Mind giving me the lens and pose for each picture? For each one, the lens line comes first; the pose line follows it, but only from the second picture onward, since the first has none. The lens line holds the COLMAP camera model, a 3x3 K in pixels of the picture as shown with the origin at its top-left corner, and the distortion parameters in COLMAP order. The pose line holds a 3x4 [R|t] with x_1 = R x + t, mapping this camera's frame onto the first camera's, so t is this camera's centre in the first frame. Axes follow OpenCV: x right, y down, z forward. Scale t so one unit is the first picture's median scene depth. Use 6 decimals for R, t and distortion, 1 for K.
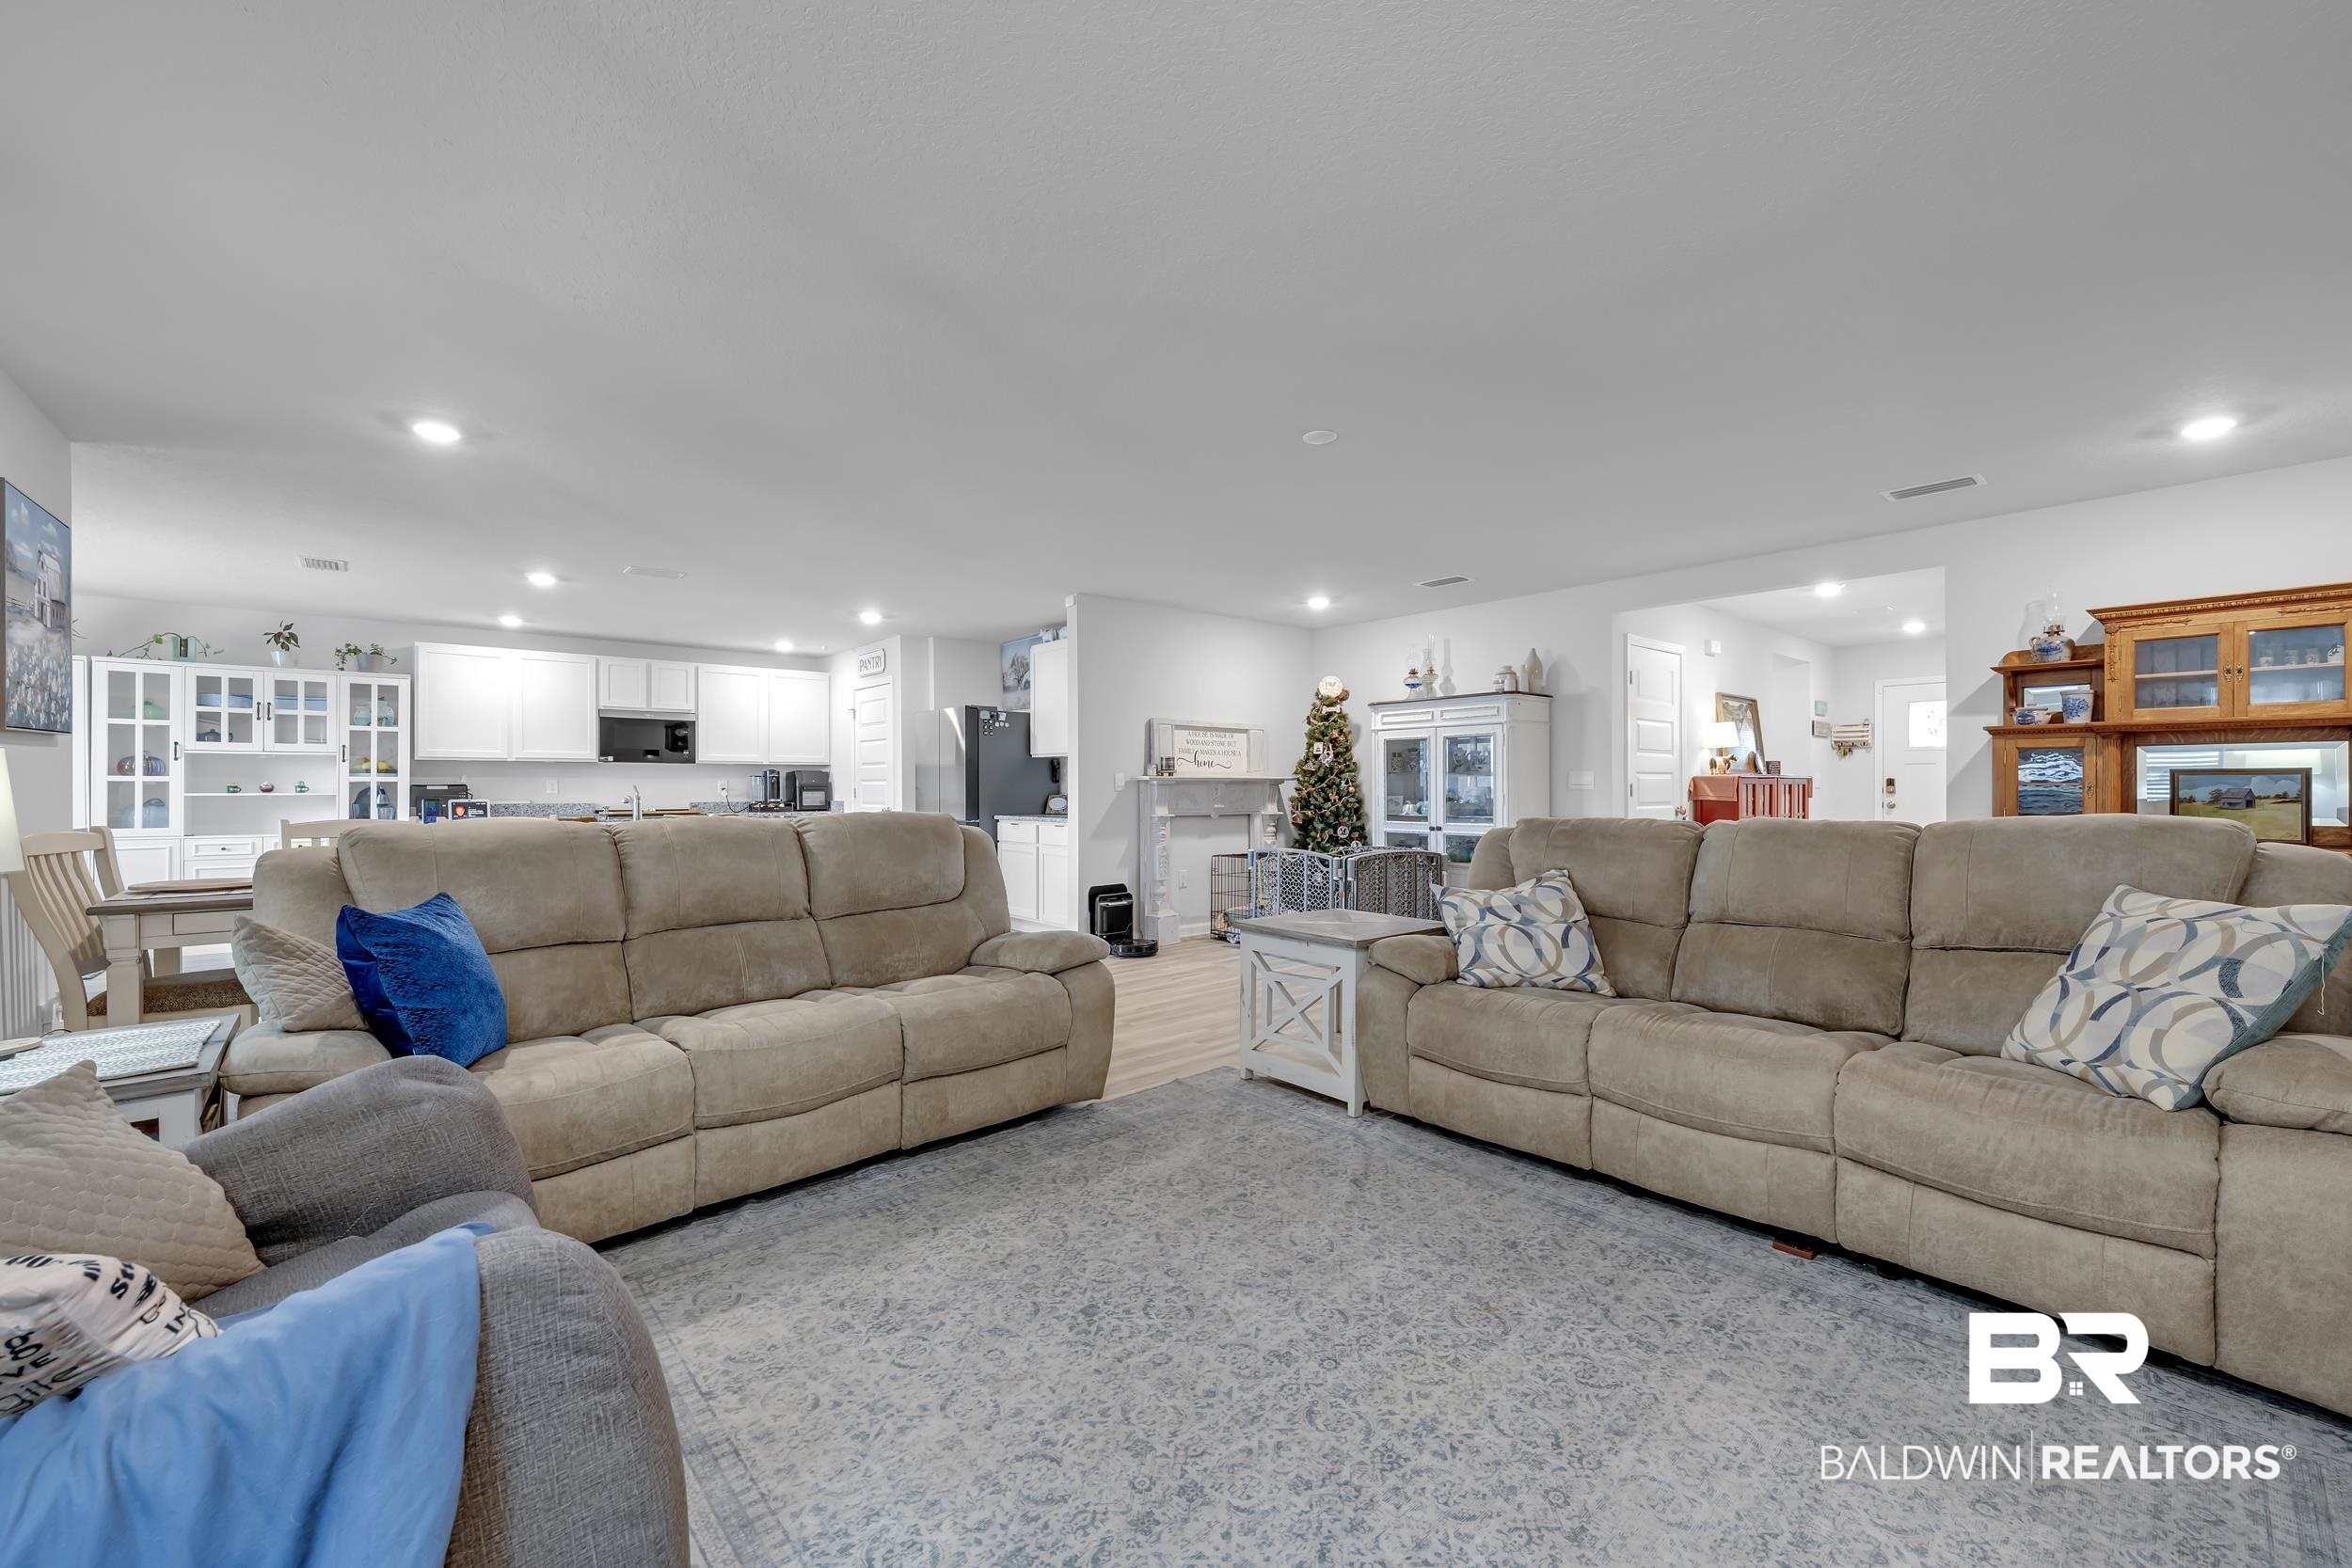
lens RADIAL K [[913.5, 0, 1170.0], [0, 913.5, 787.6], [0, 0, 1]] dist [0.000186, 0.000106]
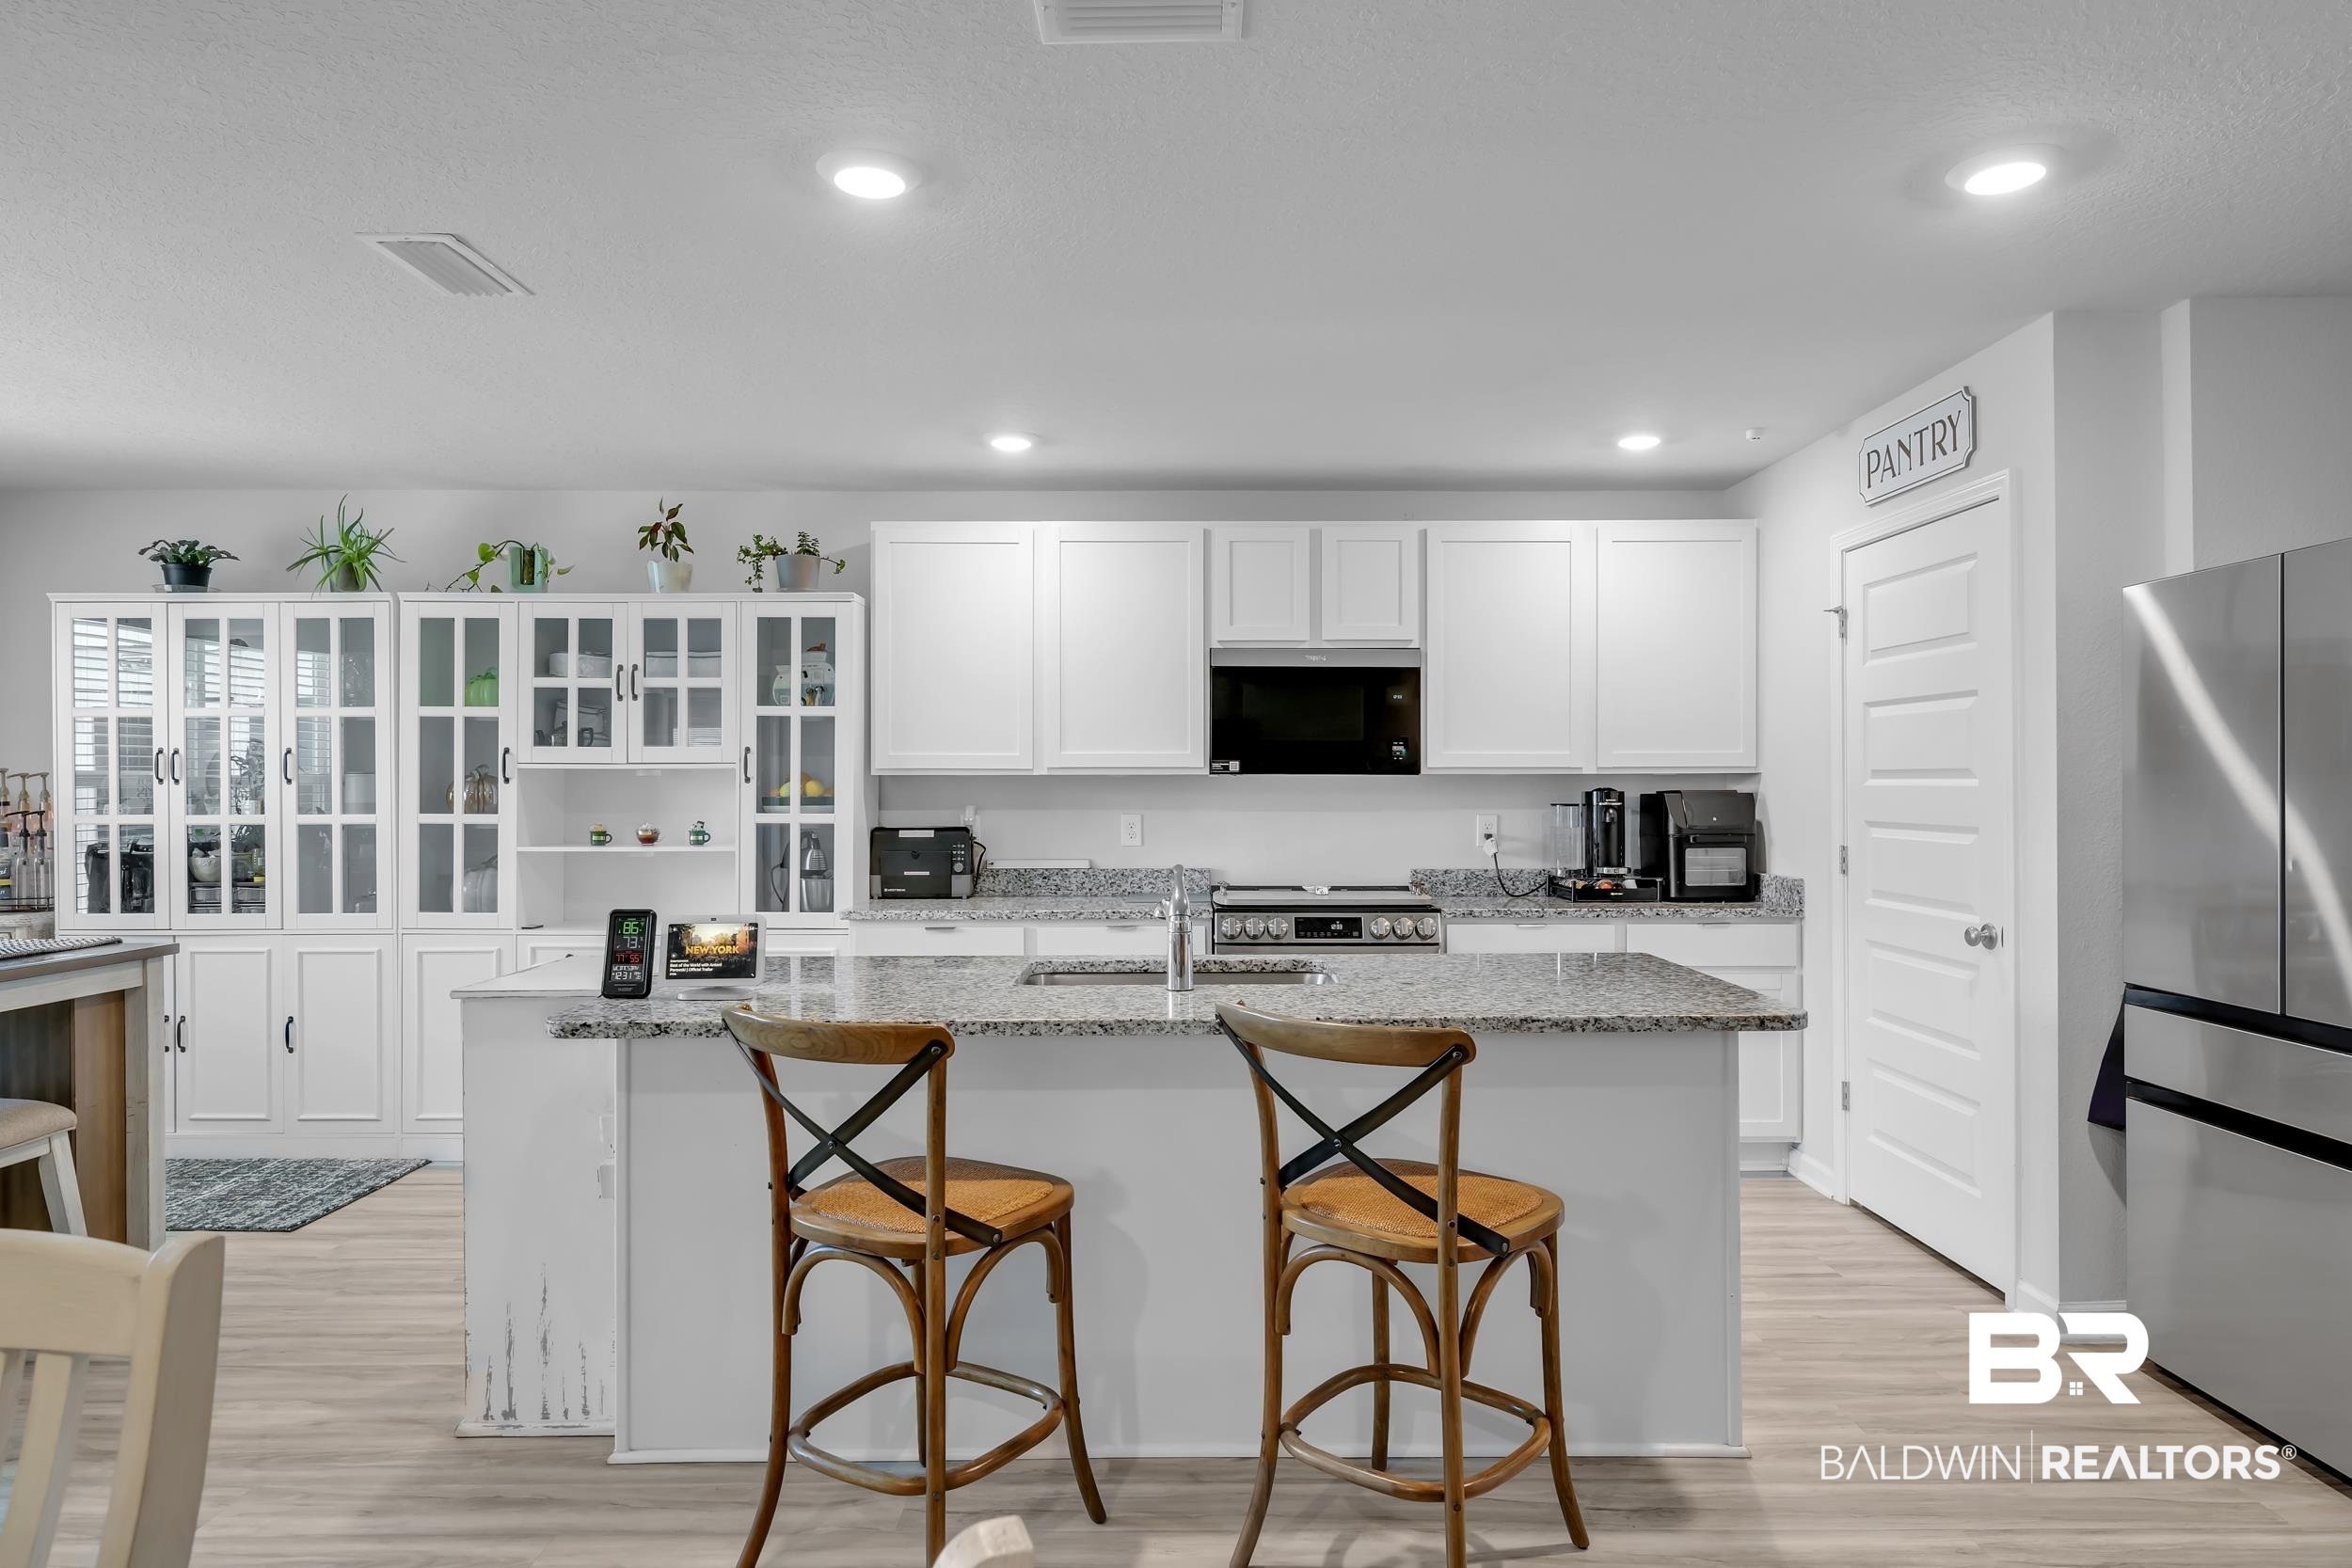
lens RADIAL K [[1365.9, 0, 1186.1], [0, 1365.9, 784.2], [0, 0, 1]] dist [-0.006328, 0.000255]
pose [[0.761676, 0.001059, -0.647957, -0.261963], [-0.002477, 0.999996, -0.001277, -0.026267], [0.647953, 0.002578, 0.761676, 0.594828]]
